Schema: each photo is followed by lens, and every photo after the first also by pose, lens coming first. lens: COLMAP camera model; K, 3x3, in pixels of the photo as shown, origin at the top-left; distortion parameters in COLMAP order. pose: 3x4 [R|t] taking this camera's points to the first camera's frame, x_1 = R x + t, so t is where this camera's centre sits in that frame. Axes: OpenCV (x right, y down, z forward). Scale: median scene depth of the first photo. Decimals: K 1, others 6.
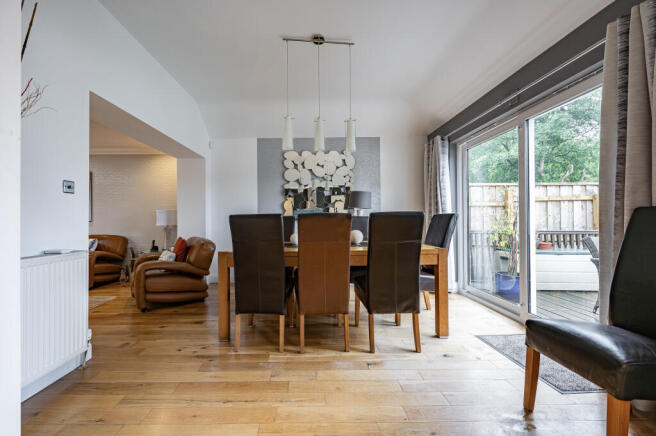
lens RADIAL K [[267.5, 0, 305.8], [0, 267.5, 216.9], [0, 0, 1]] dist [-0.000529, 0.000046]
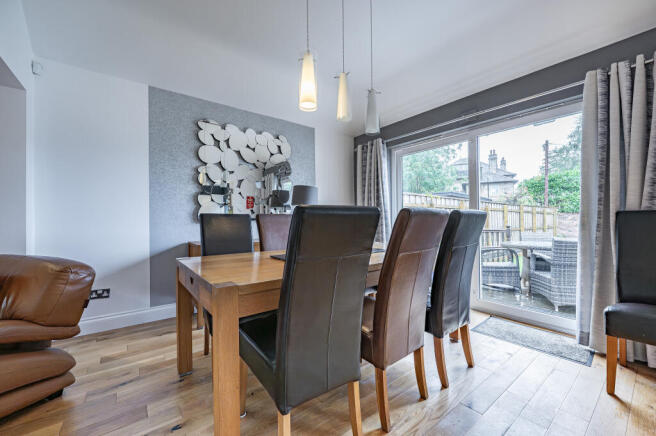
lens RADIAL K [[263.3, 0, 328.0], [0, 263.3, 218.0], [0, 0, 1]] dist [-0.001273, 0.000015]
pose [[0.780001, 0.012202, 0.625659, -0.267371], [-0.010936, 0.999923, -0.005867, 0.008203], [-0.625682, -0.002266, 0.780075, 0.316252]]
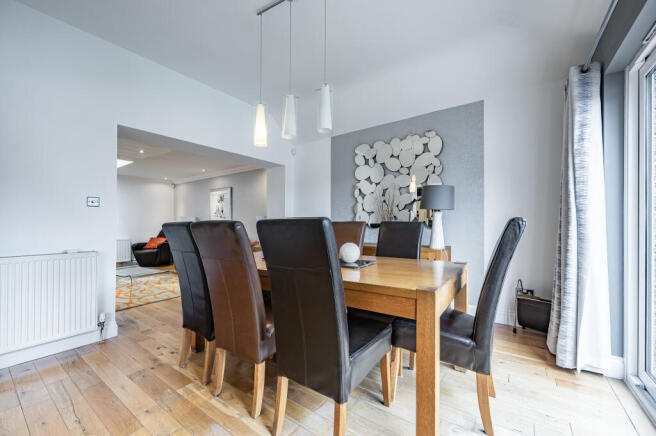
lens RADIAL K [[260.3, 0, 326.4], [0, 260.3, 222.1], [0, 0, 1]] dist [-0.000096, -0.000086]
pose [[0.820806, -0.000963, -0.571207, 0.364900], [0.006116, 0.999956, 0.007102, -0.006931], [0.571175, -0.009323, 0.820776, 0.285325]]
